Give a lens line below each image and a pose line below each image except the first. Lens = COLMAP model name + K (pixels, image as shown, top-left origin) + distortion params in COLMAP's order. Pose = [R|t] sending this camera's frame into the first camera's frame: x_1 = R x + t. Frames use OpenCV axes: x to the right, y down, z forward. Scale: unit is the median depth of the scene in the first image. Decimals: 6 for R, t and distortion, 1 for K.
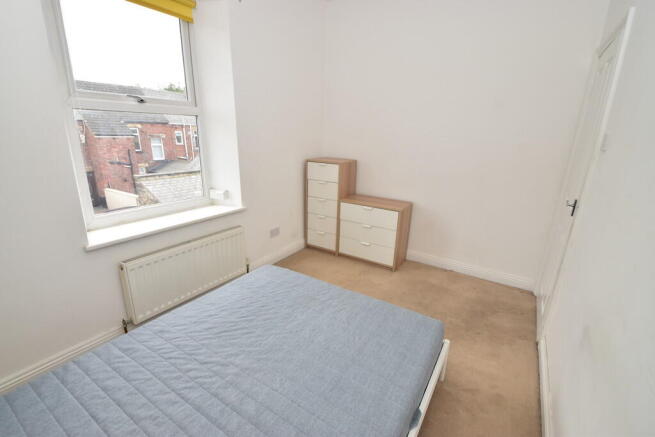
lens RADIAL K [[287.4, 0, 326.1], [0, 287.4, 217.6], [0, 0, 1]] dist [0.002776, -0.006900]
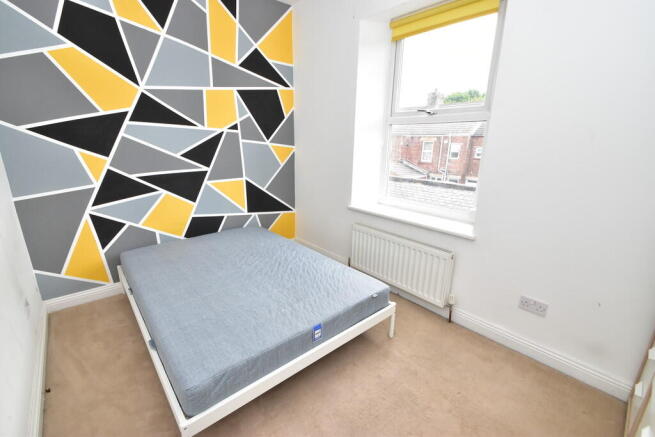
lens RADIAL K [[287.4, 0, 326.2], [0, 287.4, 217.2], [0, 0, 1]] dist [0.002776, -0.006900]
pose [[-0.264444, 0.226445, -0.937439, 0.820229], [-0.290116, 0.908338, 0.301255, -0.312236], [0.919729, 0.351631, -0.174509, 1.194661]]
